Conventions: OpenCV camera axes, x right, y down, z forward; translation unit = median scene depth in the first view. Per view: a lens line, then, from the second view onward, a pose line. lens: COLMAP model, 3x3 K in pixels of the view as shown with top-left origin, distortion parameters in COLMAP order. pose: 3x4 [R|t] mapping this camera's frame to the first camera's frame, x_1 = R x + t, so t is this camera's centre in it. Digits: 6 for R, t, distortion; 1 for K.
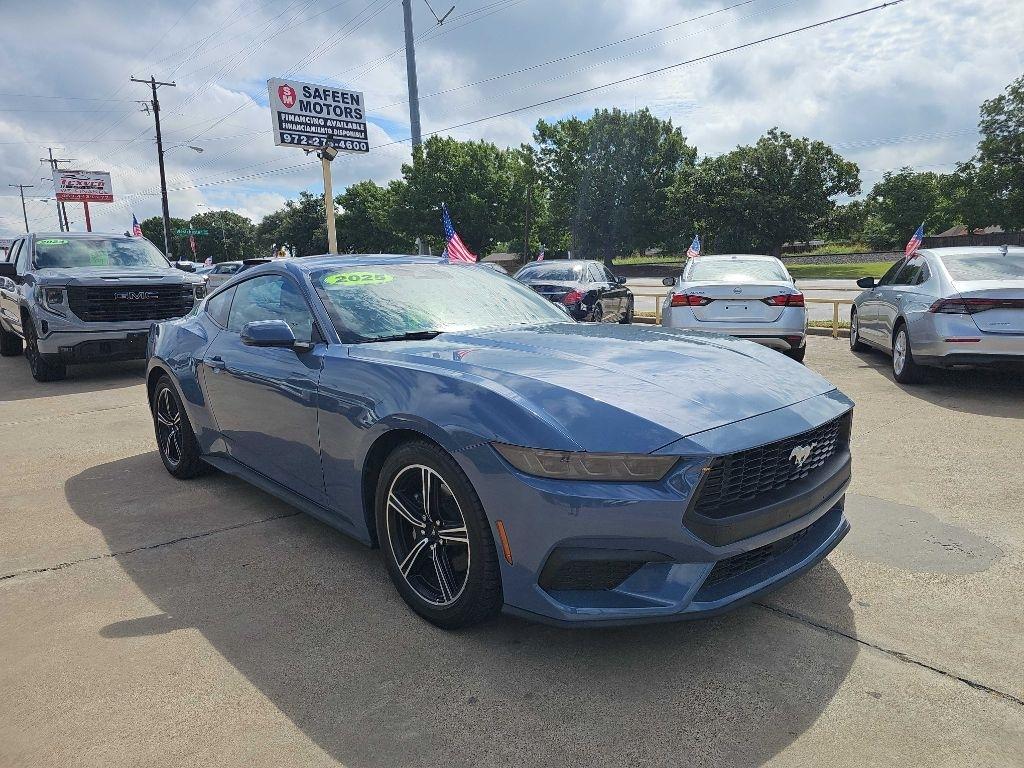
lens RADIAL K [[706.2, 0, 511.0], [0, 706.2, 384.1], [0, 0, 1]] dist [0.042579, -0.032269]
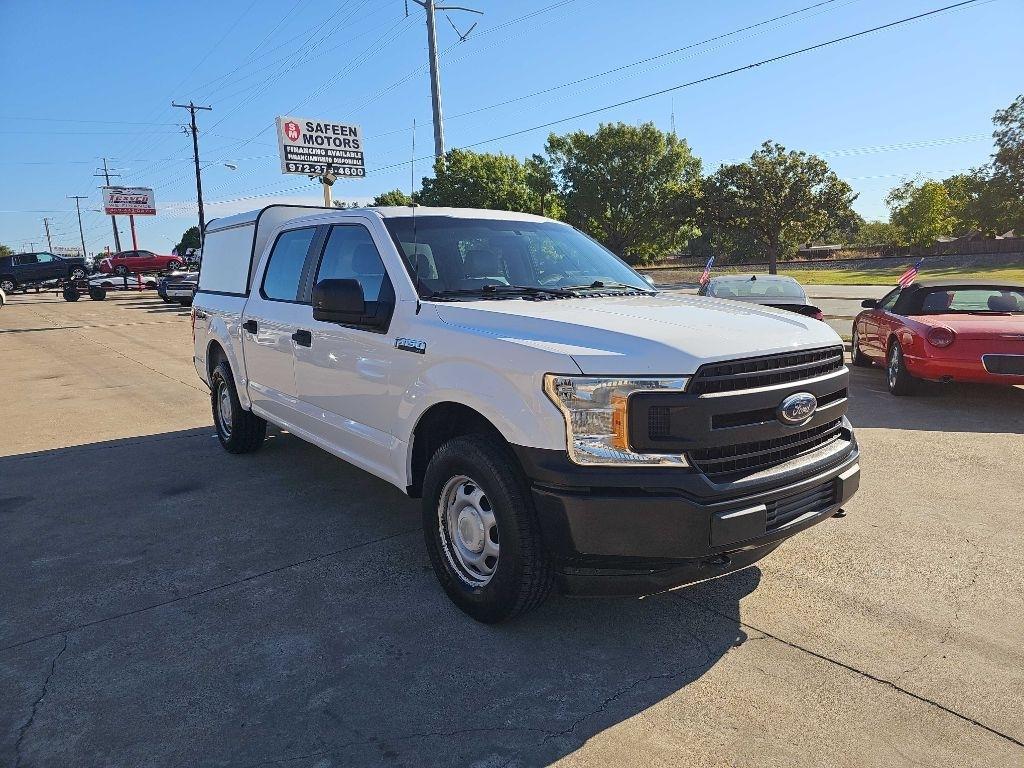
lens RADIAL K [[706.2, 0, 514.7], [0, 706.2, 382.9], [0, 0, 1]] dist [0.042579, -0.032269]
pose [[0.998693, 0.006843, -0.050644, 0.104419], [-0.007124, 0.999960, -0.005355, 0.011870], [0.050605, 0.005709, 0.998702, -0.136436]]
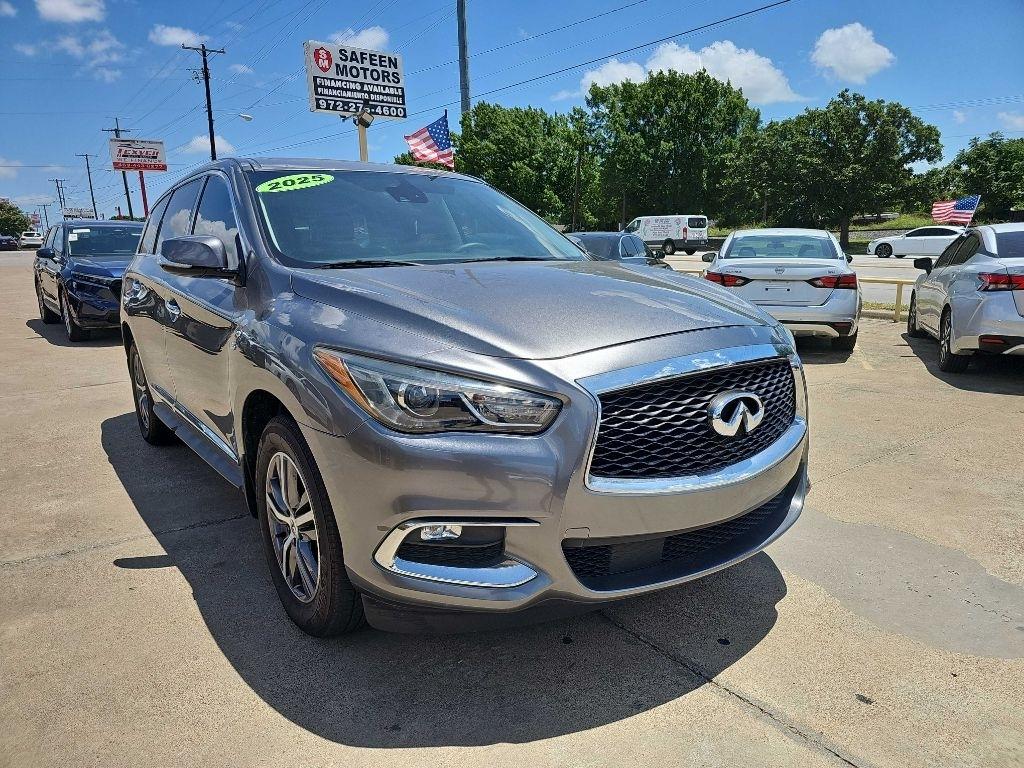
lens RADIAL K [[706.2, 0, 488.3], [0, 706.2, 397.8], [0, 0, 1]] dist [0.042579, -0.032269]
pose [[0.994886, 0.031378, -0.096004, 0.017120], [-0.025877, 0.997980, 0.058018, -0.004794], [0.097631, -0.055237, 0.993689, 0.025793]]
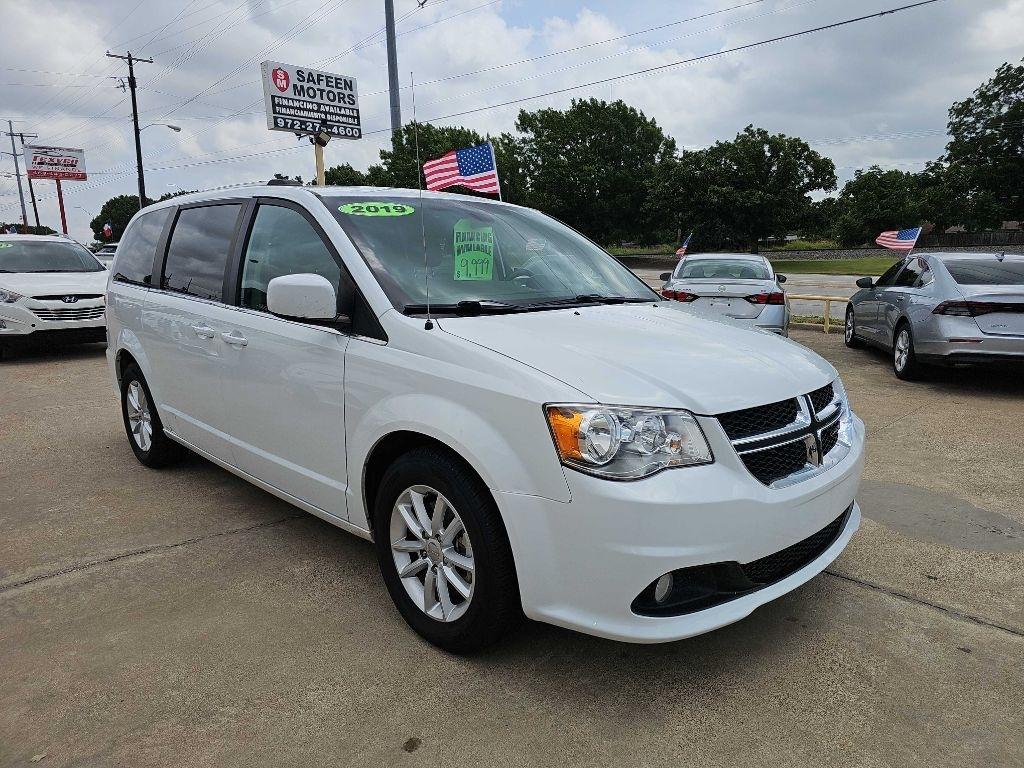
lens RADIAL K [[706.2, 0, 511.6], [0, 706.2, 386.4], [0, 0, 1]] dist [0.042579, -0.032269]
pose [[0.999006, 0.012907, 0.042674, -0.027901], [-0.013761, 0.999710, 0.019786, -0.001274], [-0.042406, -0.020354, 0.998893, -0.013143]]
